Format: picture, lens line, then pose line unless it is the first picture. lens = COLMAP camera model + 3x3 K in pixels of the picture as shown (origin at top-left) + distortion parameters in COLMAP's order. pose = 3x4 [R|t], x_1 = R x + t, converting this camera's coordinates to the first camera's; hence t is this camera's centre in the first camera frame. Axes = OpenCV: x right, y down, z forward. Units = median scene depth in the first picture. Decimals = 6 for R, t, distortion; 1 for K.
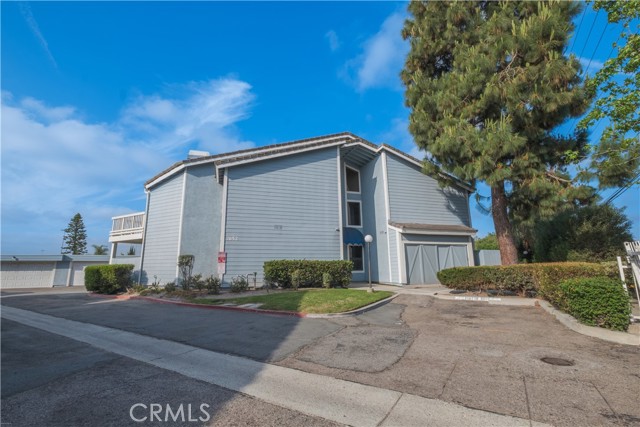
lens RADIAL K [[278.9, 0, 314.3], [0, 278.9, 209.5], [0, 0, 1]] dist [-0.002407, -0.000542]
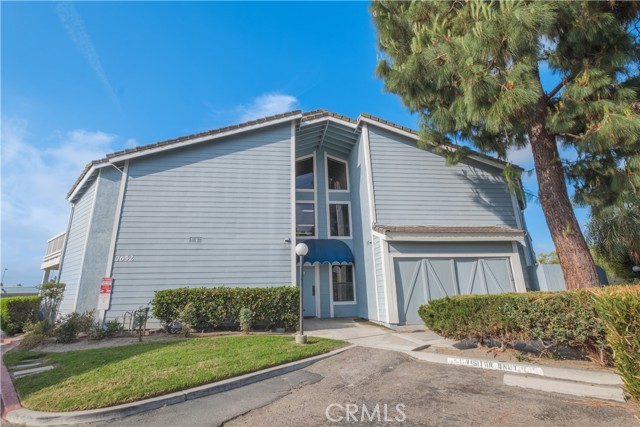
lens RADIAL K [[293.1, 0, 320.0], [0, 293.1, 209.5], [0, 0, 1]] dist [-0.001168, -0.000690]
pose [[0.980492, -0.067644, -0.184553, 0.288794], [0.052890, 0.995084, -0.083734, 0.060044], [0.189310, 0.072340, 0.979249, 0.310967]]
